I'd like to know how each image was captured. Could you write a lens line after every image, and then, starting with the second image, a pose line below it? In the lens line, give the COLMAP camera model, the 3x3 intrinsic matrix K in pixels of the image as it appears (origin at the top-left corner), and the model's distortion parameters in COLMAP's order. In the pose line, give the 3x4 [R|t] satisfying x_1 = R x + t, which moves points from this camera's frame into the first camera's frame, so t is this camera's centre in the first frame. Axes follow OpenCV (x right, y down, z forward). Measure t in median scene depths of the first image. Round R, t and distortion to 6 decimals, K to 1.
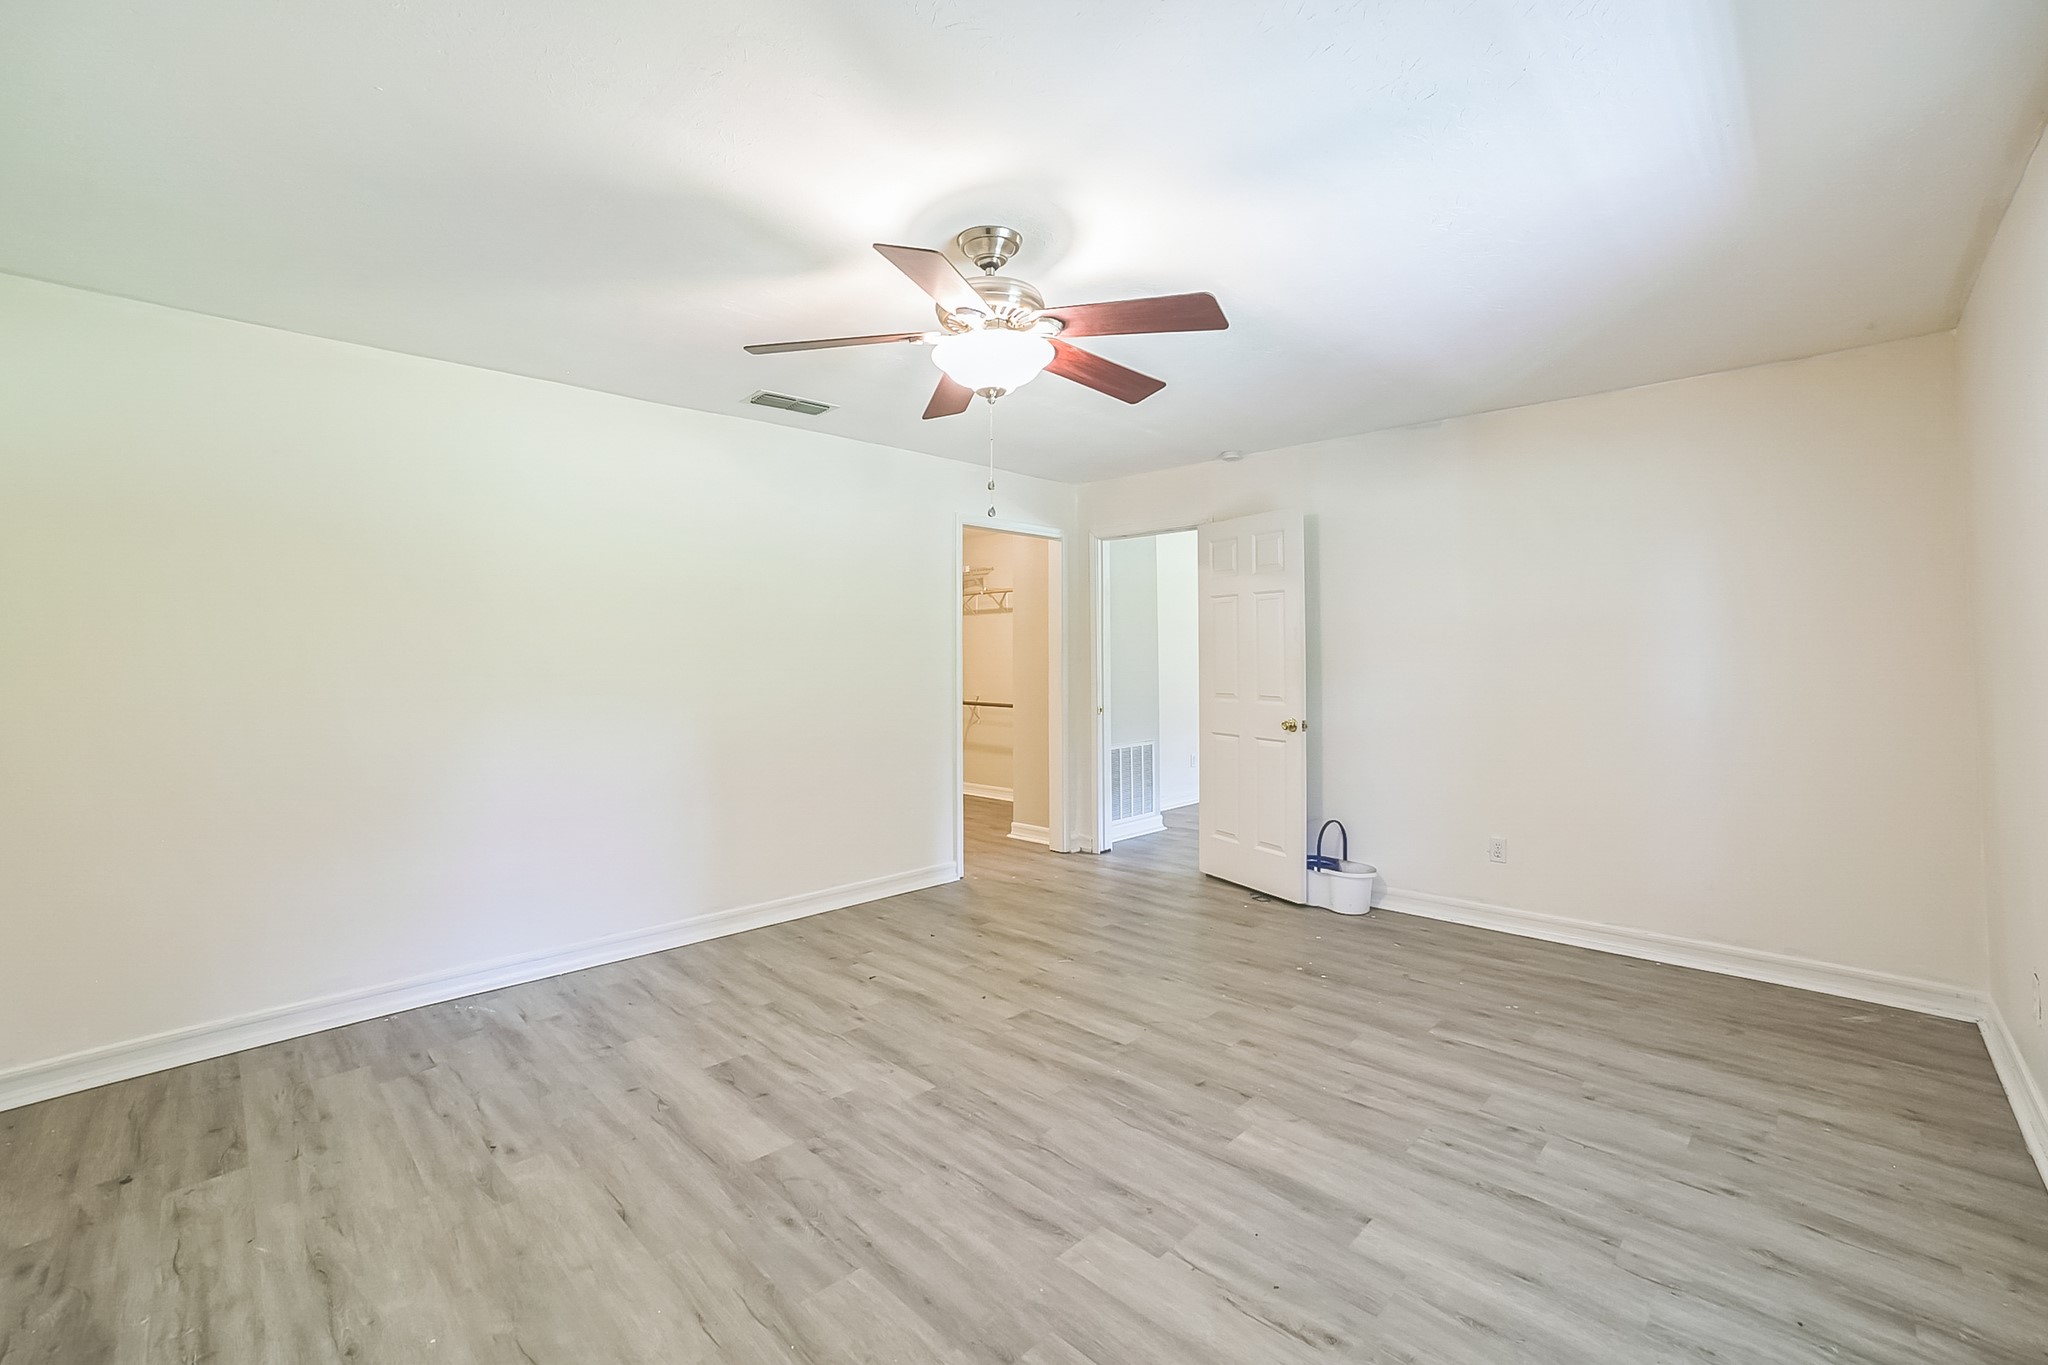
lens RADIAL K [[837.7, 0, 1019.8], [0, 837.7, 667.7], [0, 0, 1]] dist [-0.000910, 0.000231]
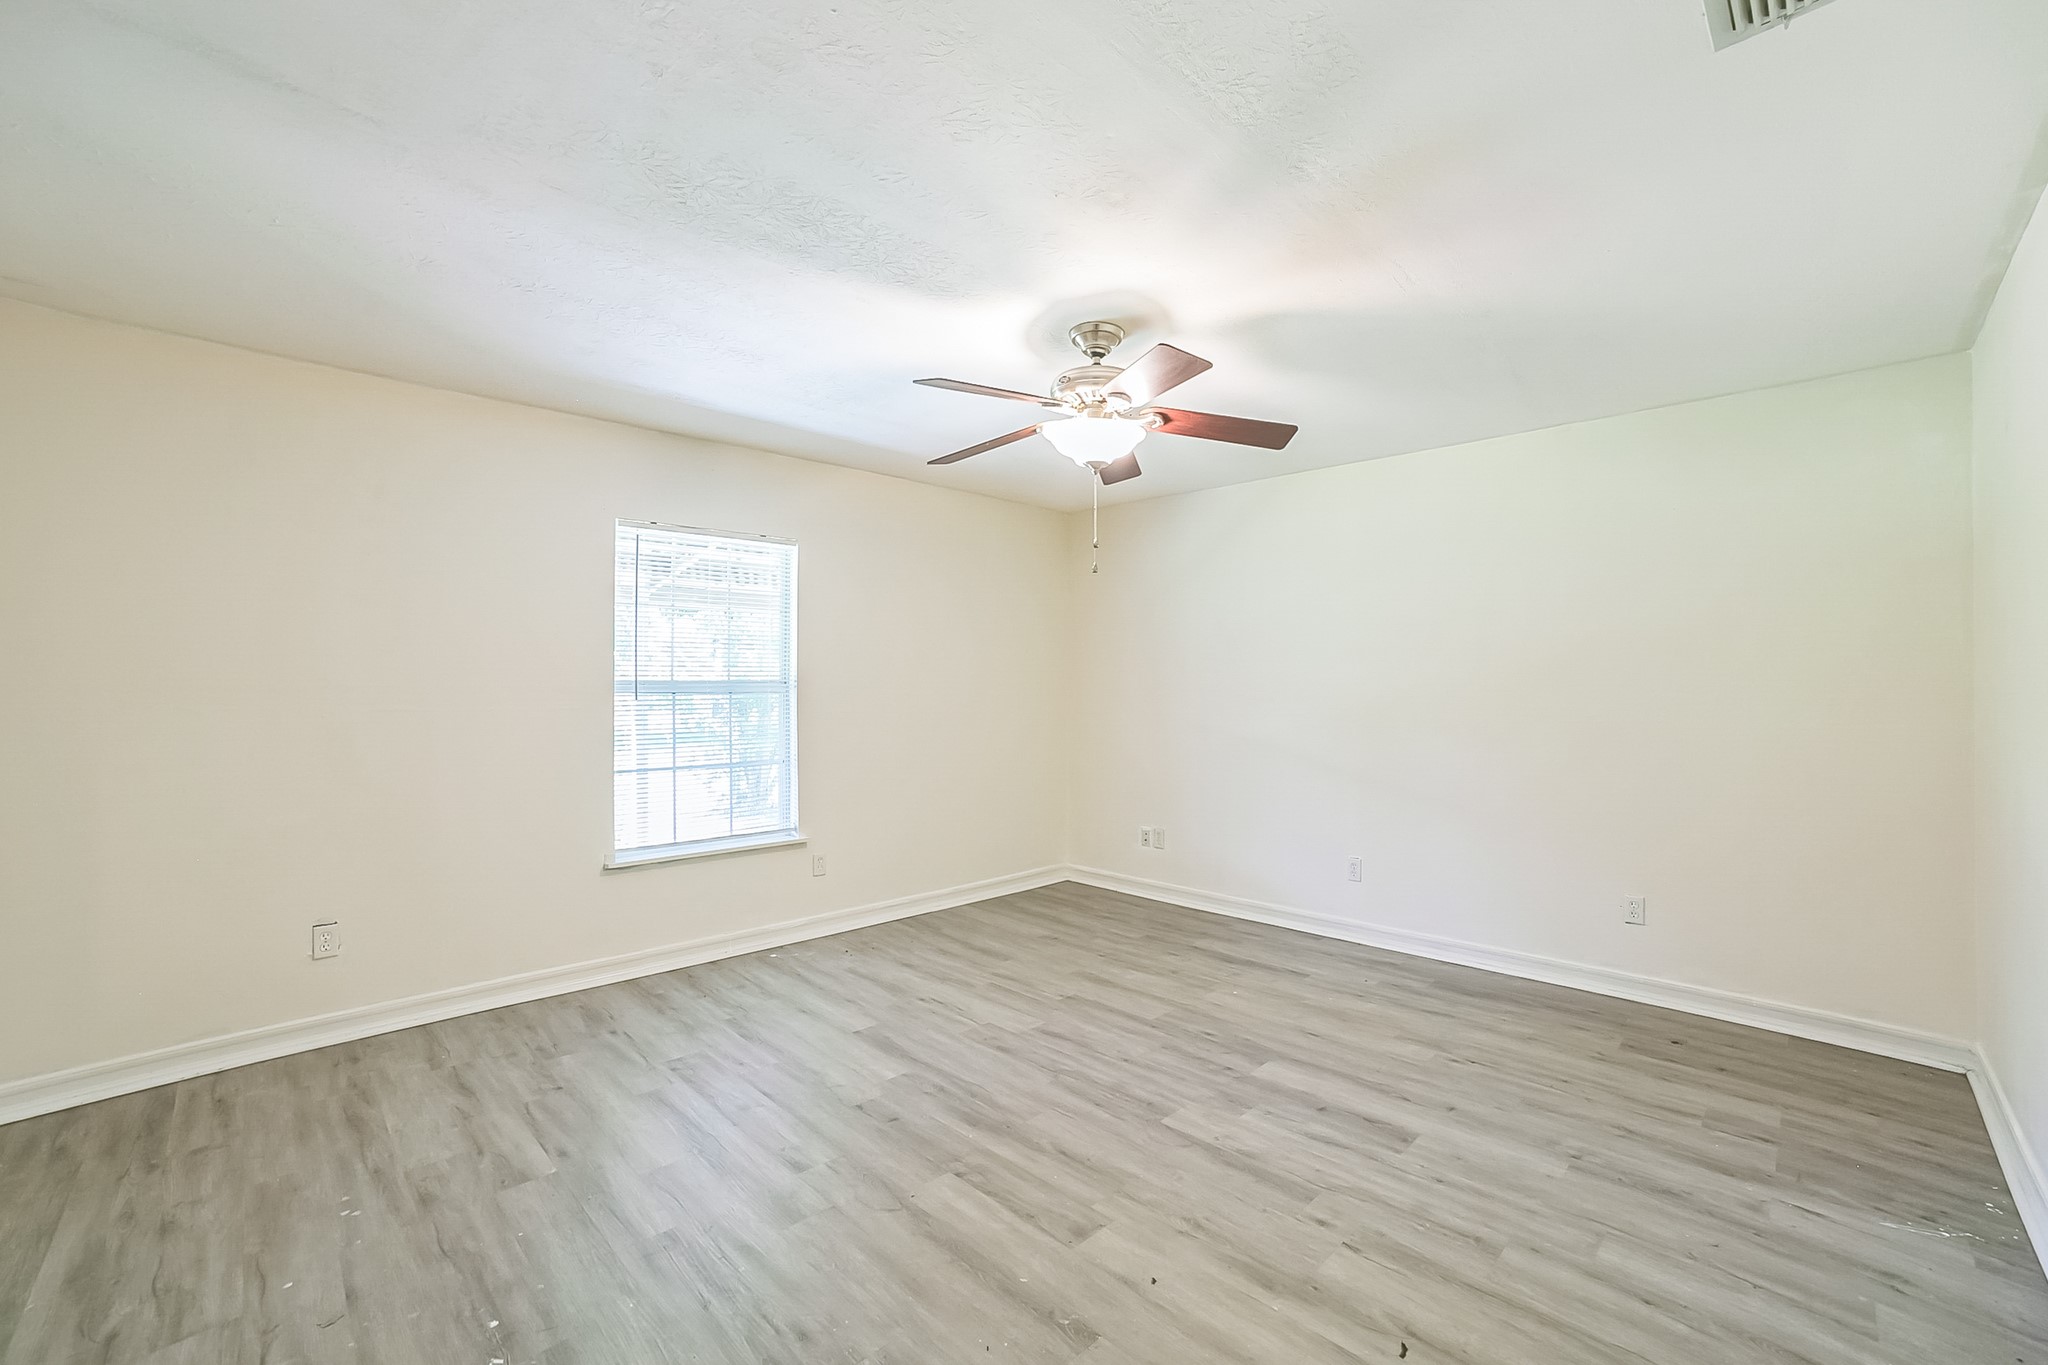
lens RADIAL K [[837.7, 0, 1019.8], [0, 837.7, 667.7], [0, 0, 1]] dist [-0.000910, 0.000231]
pose [[-0.999872, 0.002844, 0.015748, 0.052868], [0.002637, 0.999911, -0.013109, -0.027226], [-0.015784, -0.013066, -0.999790, 2.157223]]
